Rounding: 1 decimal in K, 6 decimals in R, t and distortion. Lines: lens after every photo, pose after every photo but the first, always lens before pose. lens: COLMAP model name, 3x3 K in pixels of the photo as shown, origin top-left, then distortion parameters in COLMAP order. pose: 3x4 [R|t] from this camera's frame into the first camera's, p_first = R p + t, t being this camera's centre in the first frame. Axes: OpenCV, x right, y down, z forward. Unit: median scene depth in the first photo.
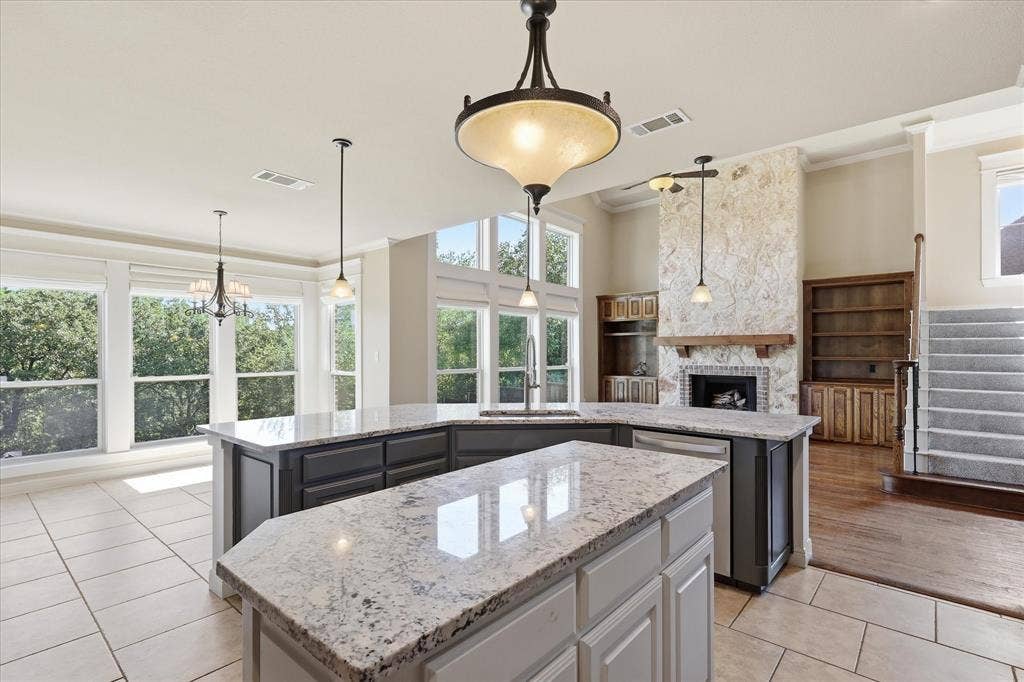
lens RADIAL K [[482.4, 0, 515.3], [0, 482.4, 348.8], [0, 0, 1]] dist [0.006271, 0.000135]
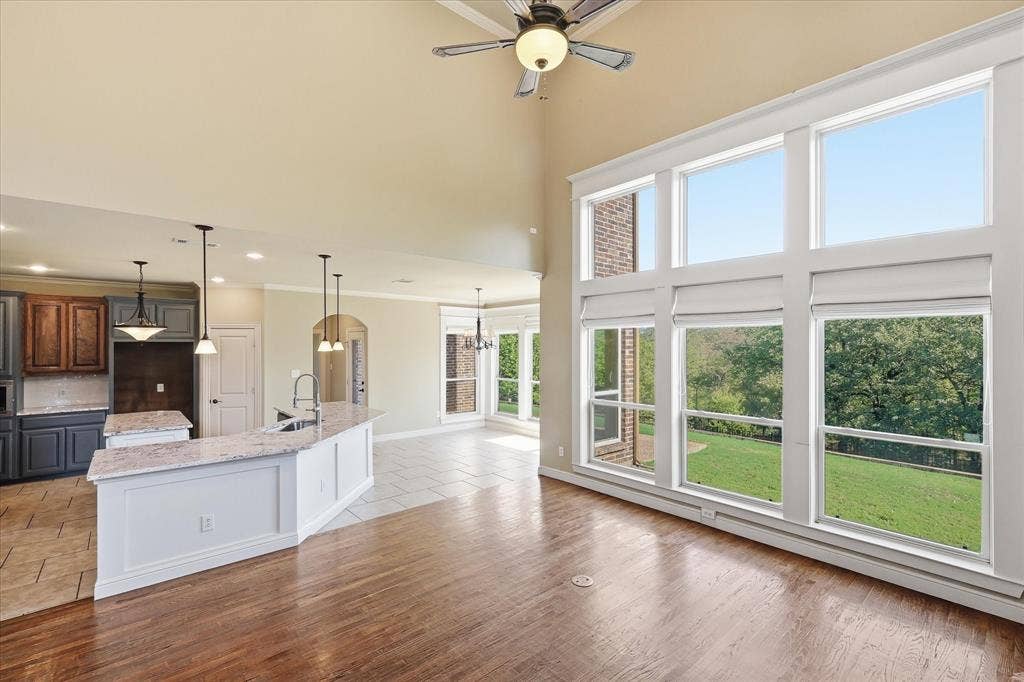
lens RADIAL K [[456.1, 0, 515.2], [0, 456.1, 344.0], [0, 0, 1]] dist [0.005501, 0.000172]
pose [[-0.154576, -0.000475, -0.987981, 0.639143], [0.010886, 0.999938, -0.002184, -0.051980], [0.987921, -0.011093, -0.154562, 0.904947]]
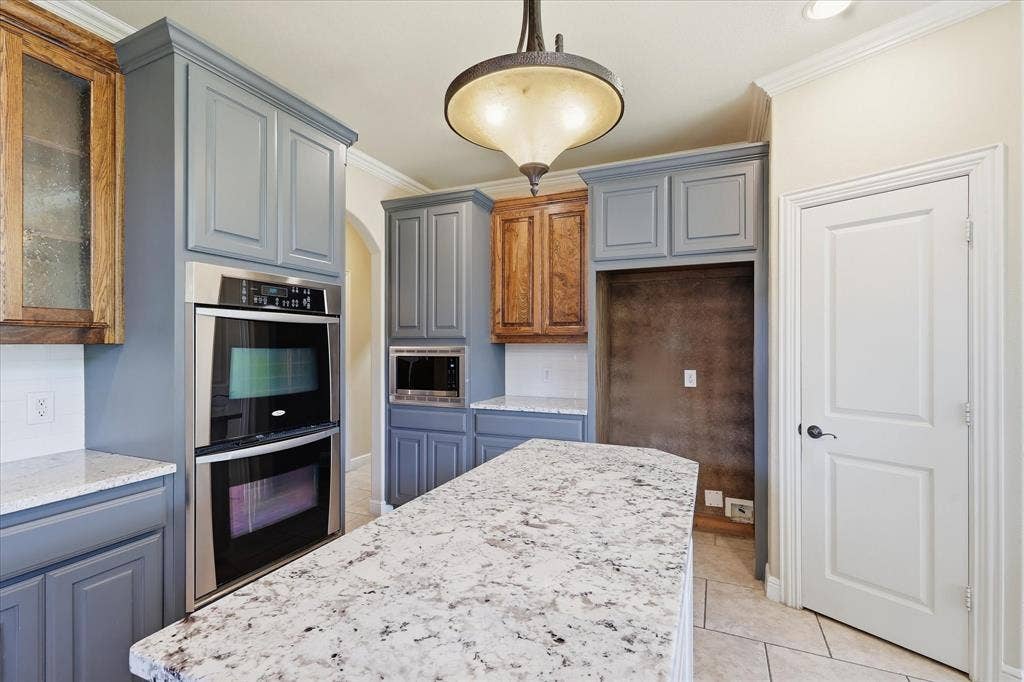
lens RADIAL K [[456.1, 0, 517.2], [0, 456.1, 346.1], [0, 0, 1]] dist [0.005501, 0.000172]
pose [[-0.953439, -0.000077, -0.301587, 0.067675], [0.001097, 0.999992, -0.003725, 0.002587], [0.301585, -0.003883, -0.953432, 0.361992]]
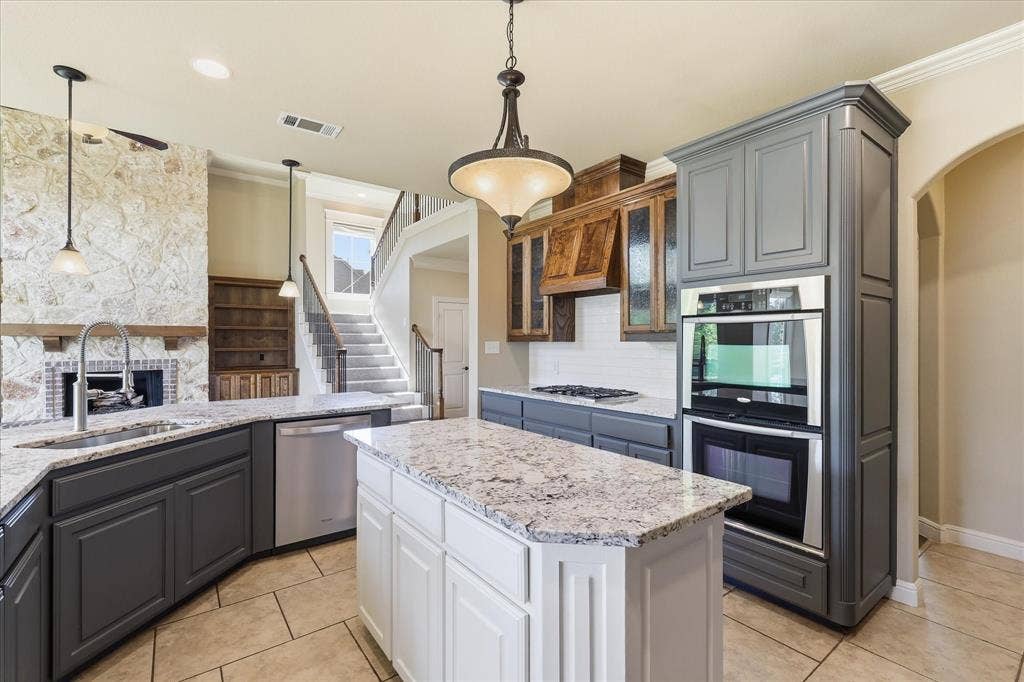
lens RADIAL K [[456.1, 0, 509.0], [0, 456.1, 341.7], [0, 0, 1]] dist [0.005501, 0.000172]
pose [[0.217615, -0.000007, 0.976035, -0.231282], [-0.001867, 0.999998, 0.000424, 0.000676], [-0.976033, -0.001914, 0.217615, 0.146171]]
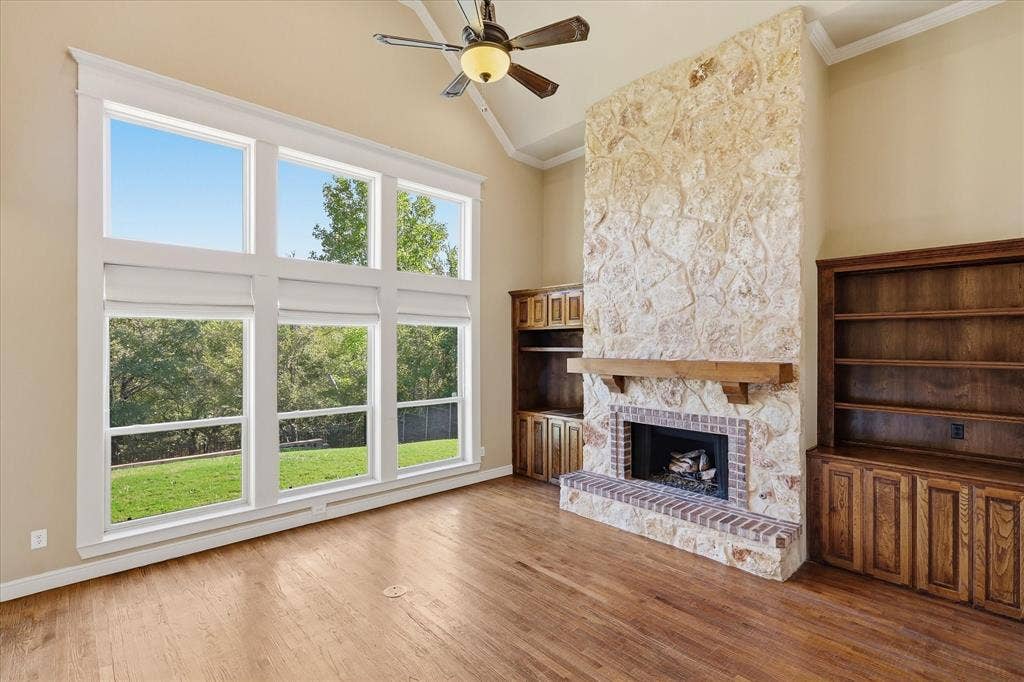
lens RADIAL K [[482.4, 0, 512.6], [0, 482.4, 342.5], [0, 0, 1]] dist [0.006271, 0.000135]
pose [[0.993836, 0.000692, -0.110854, 0.320119], [-0.000347, 0.999995, 0.003130, -0.052274], [0.110856, -0.003072, 0.993832, 0.429250]]
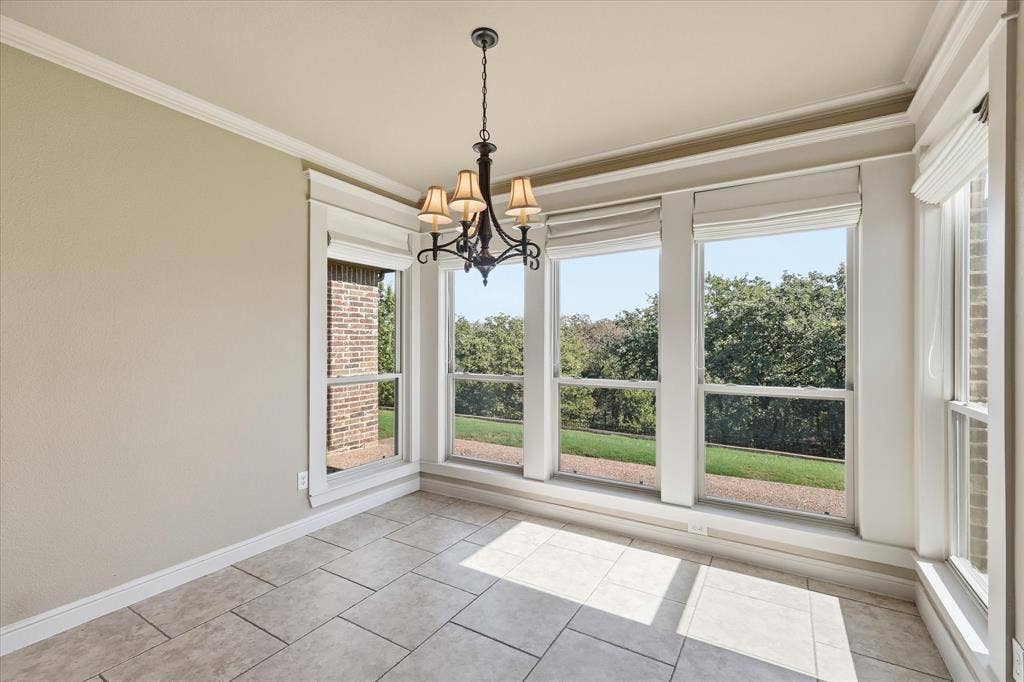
lens RADIAL K [[456.1, 0, 510.4], [0, 456.1, 337.5], [0, 0, 1]] dist [0.005501, 0.000172]
pose [[0.158517, -0.004750, -0.987345, -0.112120], [-0.000292, 0.999988, -0.004857, 0.004663], [0.987356, 0.001058, 0.158514, 0.626433]]
